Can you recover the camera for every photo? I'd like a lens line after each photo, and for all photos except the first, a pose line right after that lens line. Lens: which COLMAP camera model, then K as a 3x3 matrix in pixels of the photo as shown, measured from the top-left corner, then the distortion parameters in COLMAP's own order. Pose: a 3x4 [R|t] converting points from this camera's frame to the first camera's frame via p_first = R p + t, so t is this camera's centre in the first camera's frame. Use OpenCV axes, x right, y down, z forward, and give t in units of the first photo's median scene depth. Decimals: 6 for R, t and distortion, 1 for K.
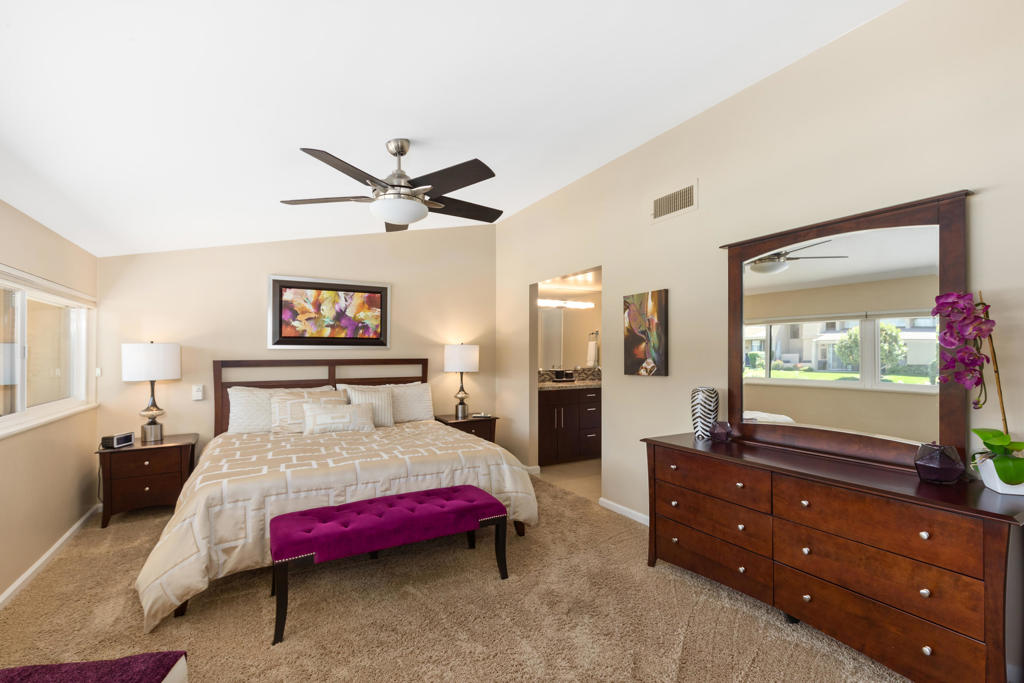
lens RADIAL K [[464.1, 0, 512.0], [0, 464.1, 341.5], [0, 0, 1]] dist [-0.001776, -0.000252]
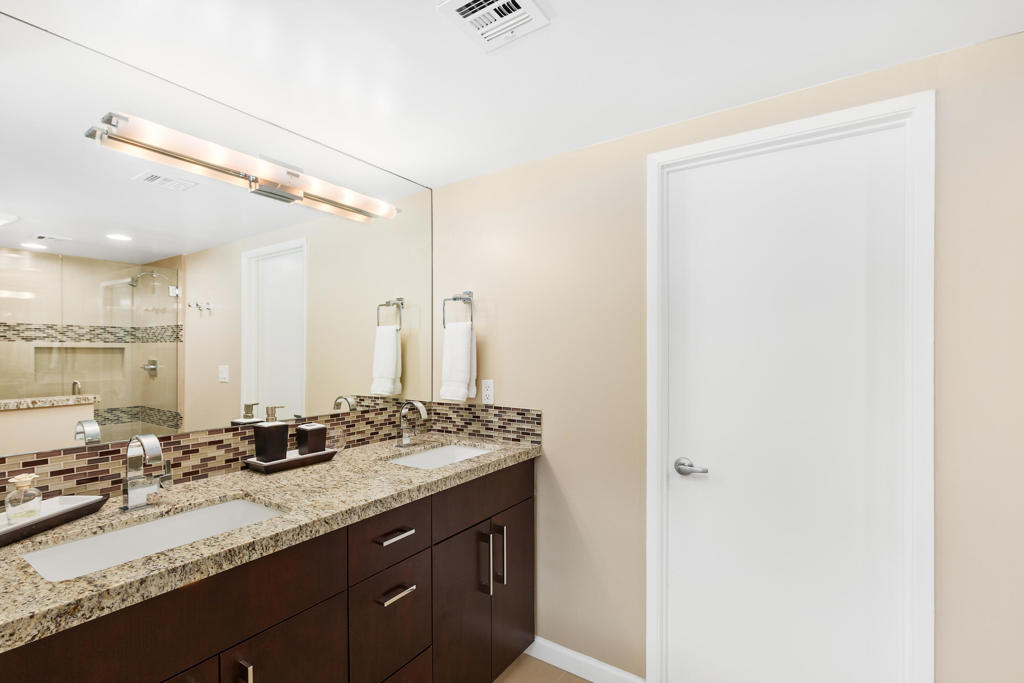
lens RADIAL K [[464.1, 0, 512.0], [0, 464.1, 341.5], [0, 0, 1]] dist [-0.001776, -0.000252]
pose [[0.883284, 0.004249, 0.468820, 0.095449], [-0.004902, 0.999988, 0.000172, 0.013372], [-0.468813, -0.002450, 0.883294, 0.674016]]
